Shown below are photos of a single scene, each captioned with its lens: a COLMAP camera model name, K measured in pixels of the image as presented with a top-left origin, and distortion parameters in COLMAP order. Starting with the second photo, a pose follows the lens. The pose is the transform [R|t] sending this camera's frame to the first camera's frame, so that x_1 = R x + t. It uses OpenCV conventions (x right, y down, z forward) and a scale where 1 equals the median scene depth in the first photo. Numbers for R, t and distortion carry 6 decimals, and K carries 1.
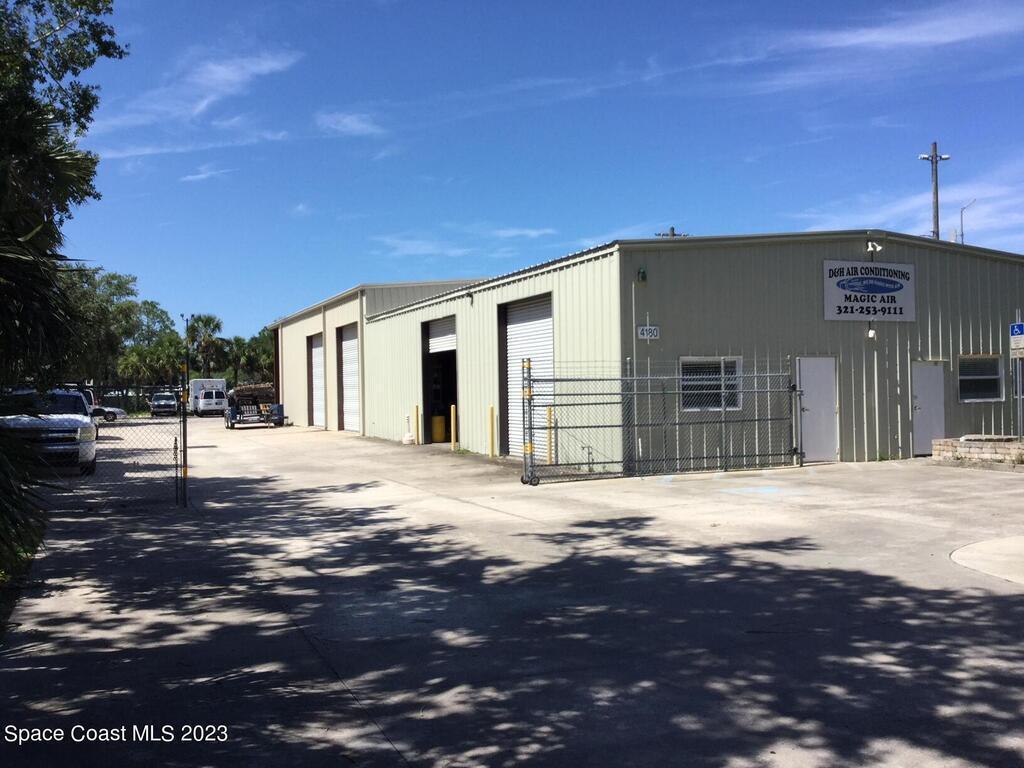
lens RADIAL K [[921.5, 0, 512.0], [0, 921.5, 384.0], [0, 0, 1]] dist [0.124203, -0.243918]
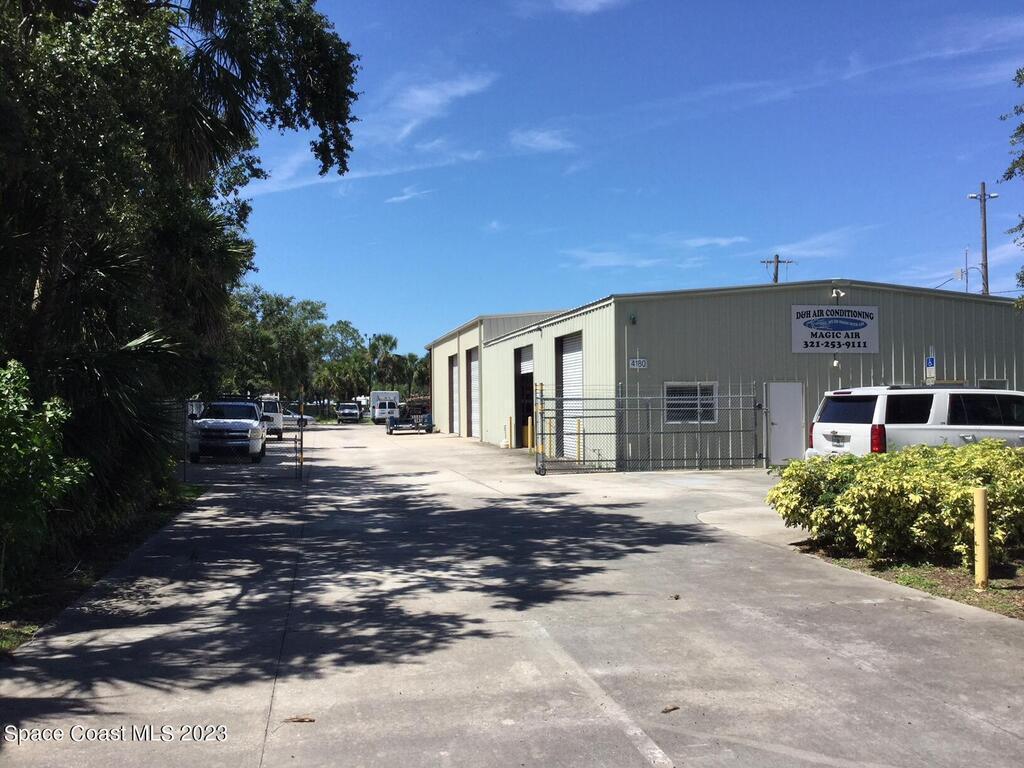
lens RADIAL K [[933.0, 0, 512.0], [0, 933.0, 384.0], [0, 0, 1]] dist [0.139068, -0.190420]
pose [[0.978264, 0.006064, -0.207276, 0.145911], [-0.008566, 0.999901, -0.011176, -0.005763], [0.207188, 0.012709, 0.978219, -0.202638]]
